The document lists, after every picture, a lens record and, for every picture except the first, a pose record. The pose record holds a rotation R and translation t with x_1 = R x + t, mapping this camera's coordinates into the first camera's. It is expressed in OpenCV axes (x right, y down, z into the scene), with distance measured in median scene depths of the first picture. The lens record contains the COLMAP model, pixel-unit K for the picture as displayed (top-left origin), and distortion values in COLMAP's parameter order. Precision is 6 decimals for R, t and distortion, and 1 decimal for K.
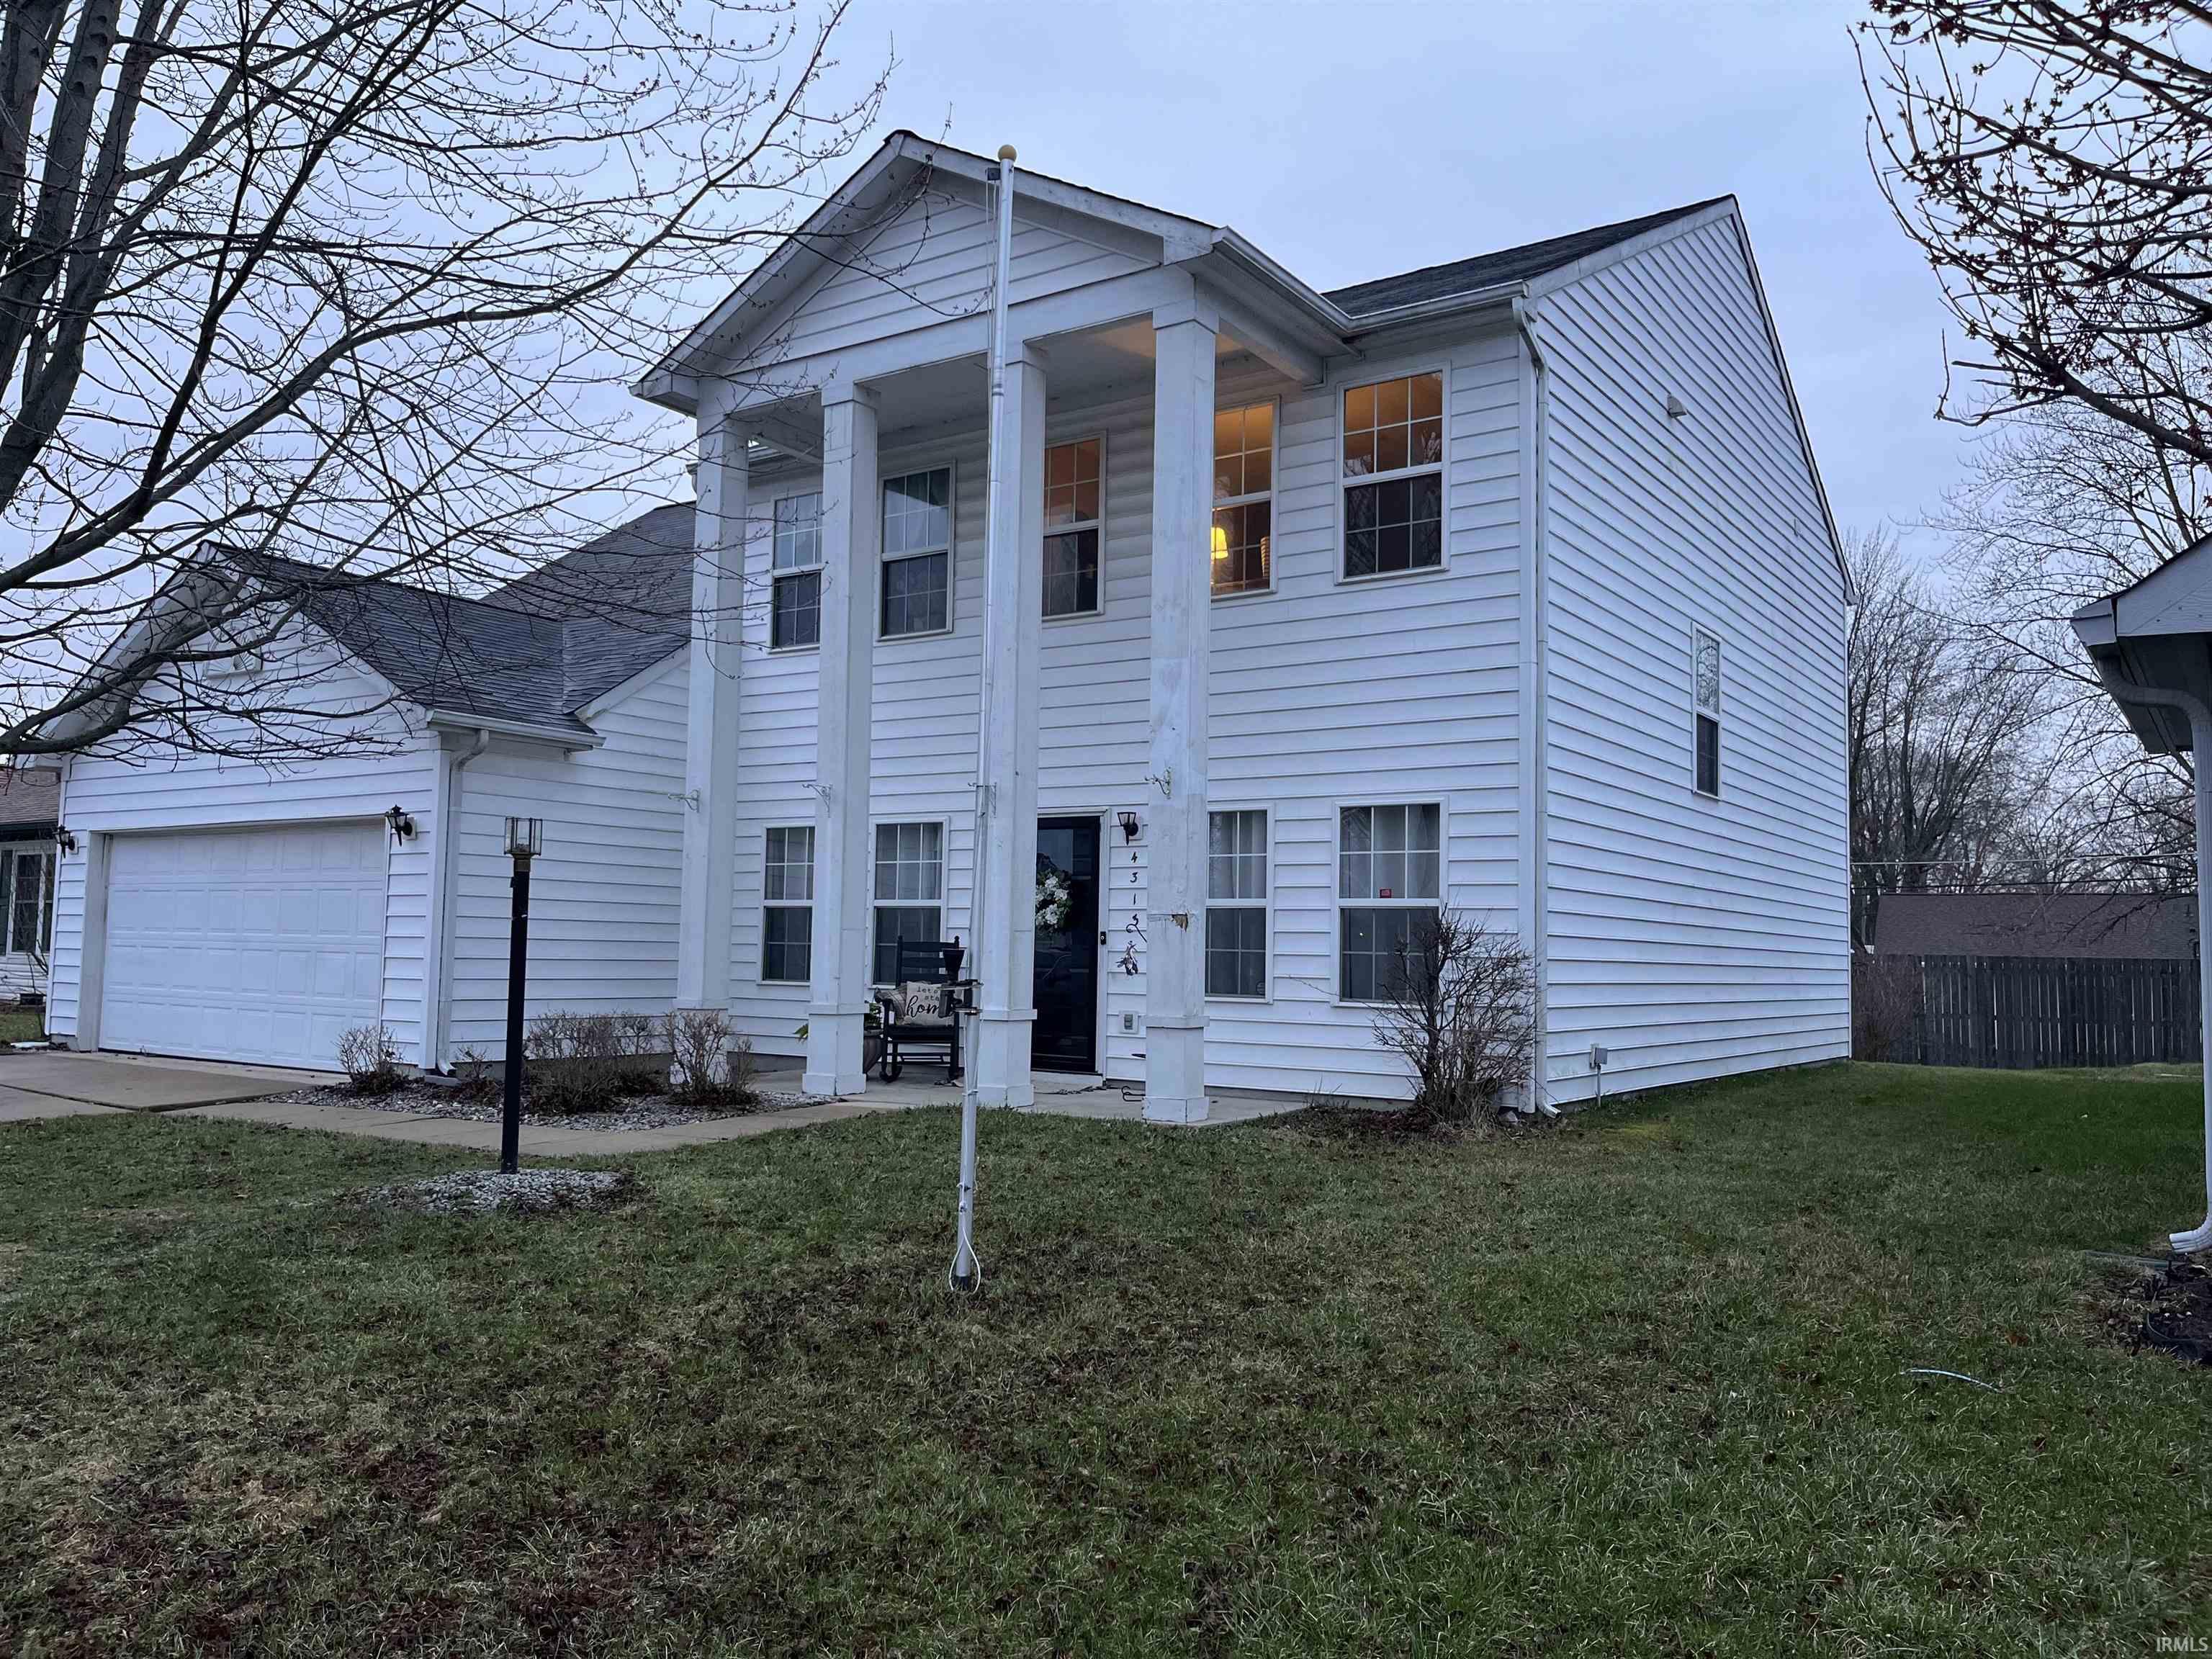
lens RADIAL K [[1676.8, 0, 1043.6], [0, 1676.8, 833.5], [0, 0, 1]] dist [0.039359, -0.059353]
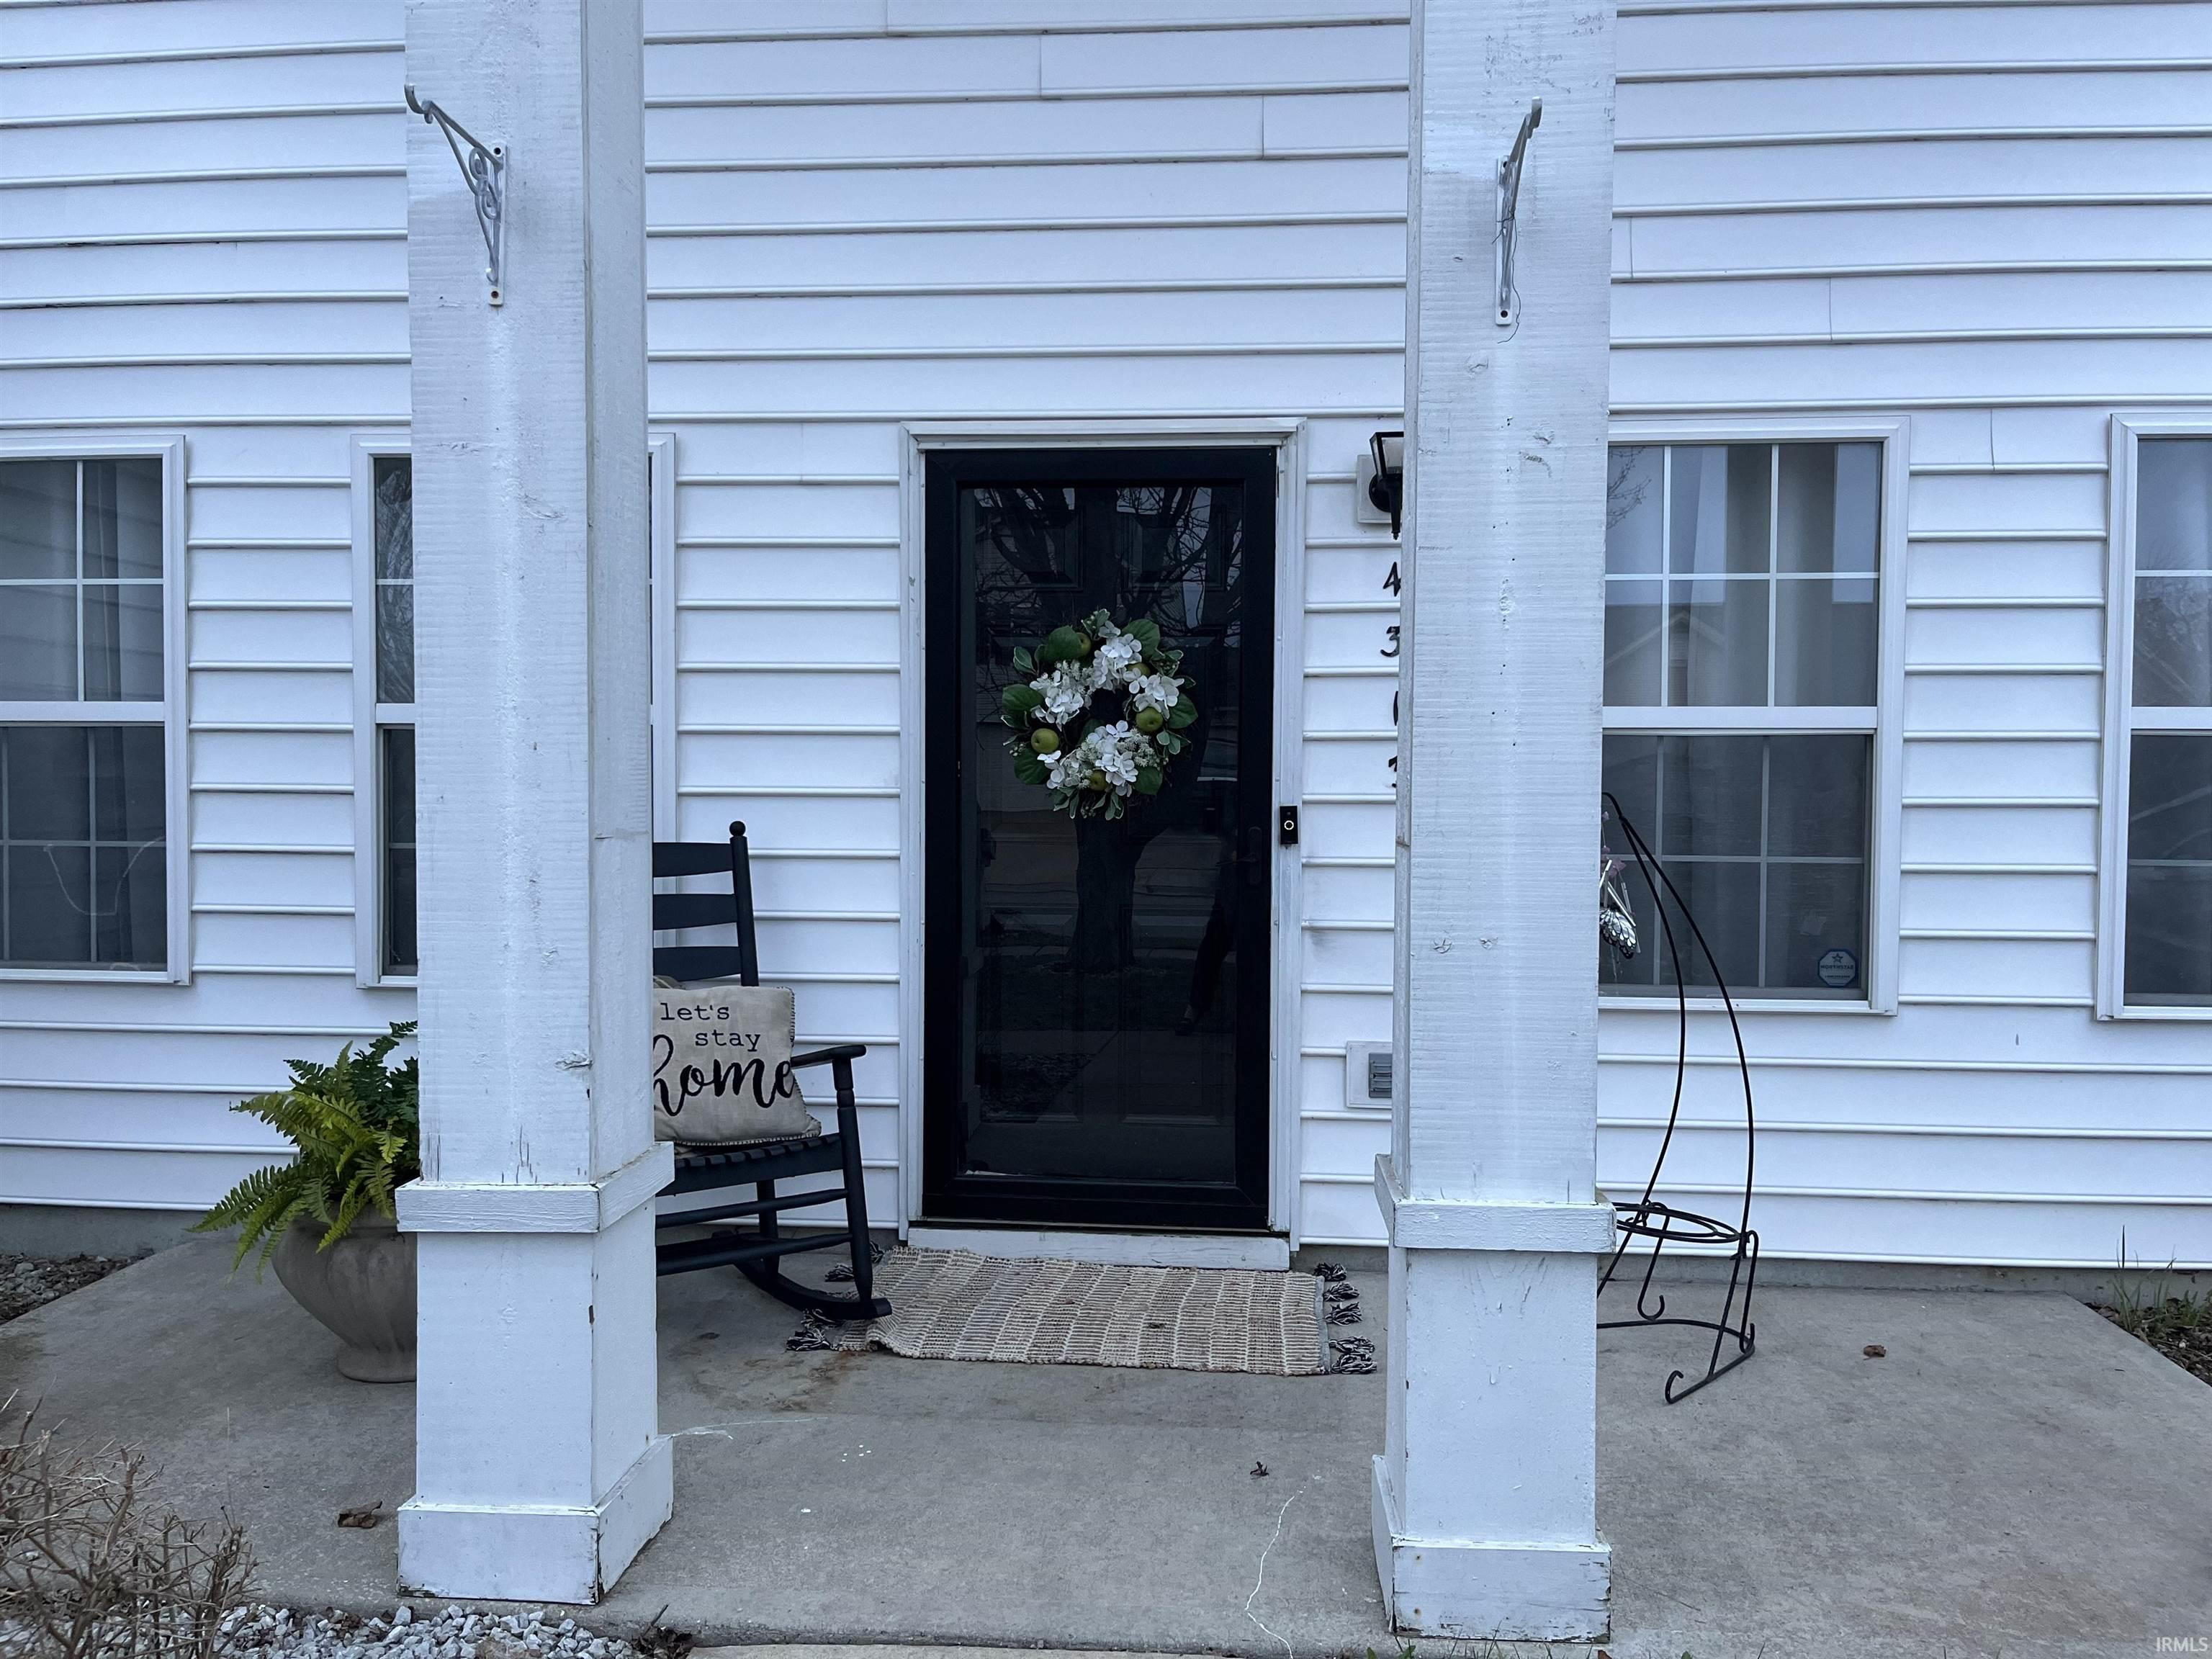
lens RADIAL K [[1676.8, 0, 1124.7], [0, 1676.8, 824.0], [0, 0, 1]] dist [0.039359, -0.059353]
pose [[0.855449, -0.034670, 0.516726, -0.172846], [-0.024664, 0.993897, 0.107518, 0.029560], [-0.517300, -0.104720, 0.849373, 0.786671]]
